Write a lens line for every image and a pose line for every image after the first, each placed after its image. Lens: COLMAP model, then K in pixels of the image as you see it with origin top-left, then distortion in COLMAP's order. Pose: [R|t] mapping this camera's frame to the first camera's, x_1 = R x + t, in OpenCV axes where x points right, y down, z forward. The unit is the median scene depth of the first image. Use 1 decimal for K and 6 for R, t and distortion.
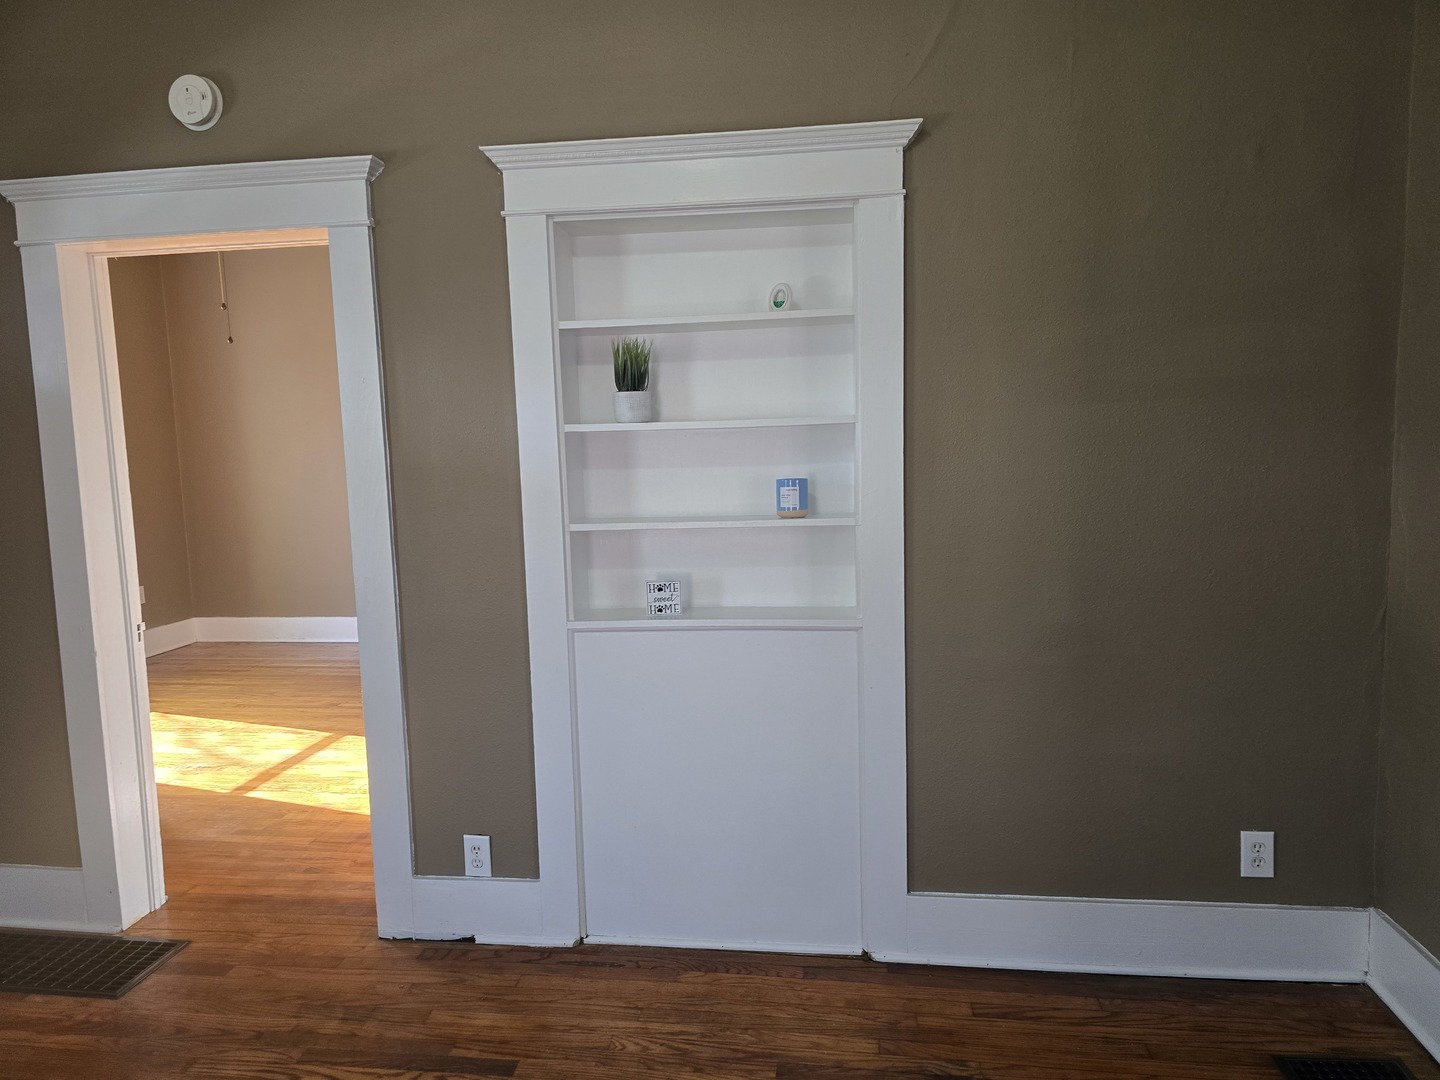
lens RADIAL K [[969.1, 0, 703.6], [0, 969.1, 553.9], [0, 0, 1]] dist [0.067066, -0.081000]
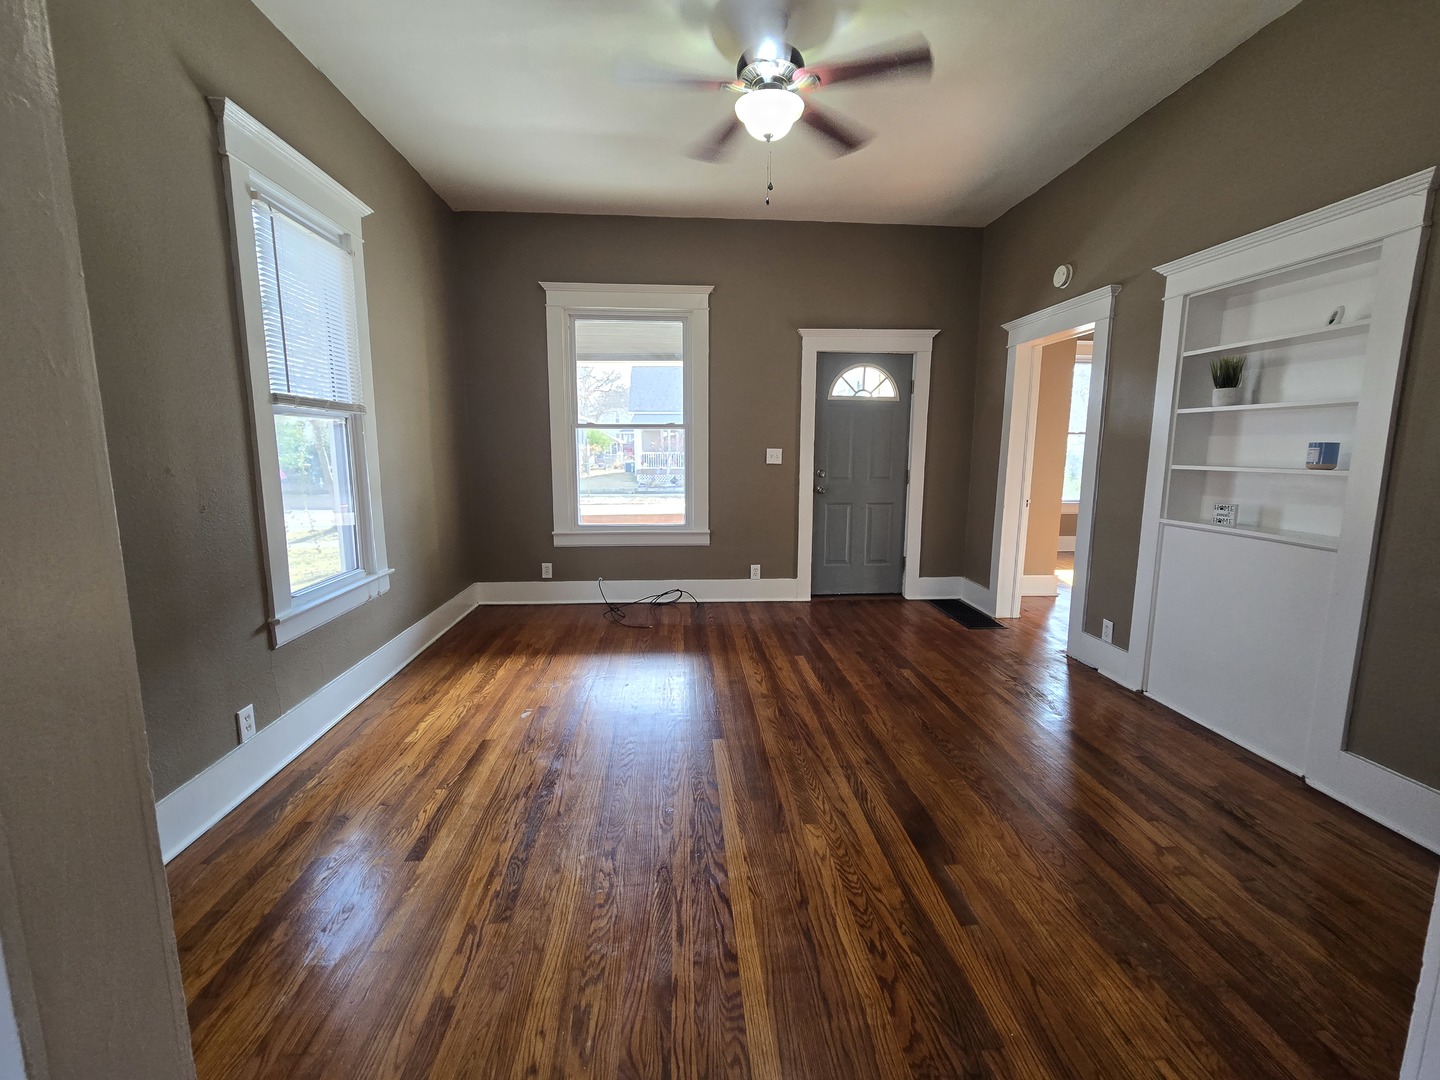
lens RADIAL K [[590.1, 0, 721.6], [0, 590.1, 529.8], [0, 0, 1]] dist [-0.000312, -0.000747]
pose [[0.208848, 0.163956, -0.964106, 0.766063], [-0.123634, 0.982363, 0.140279, 0.037384], [0.970102, 0.089899, 0.225435, -0.054146]]
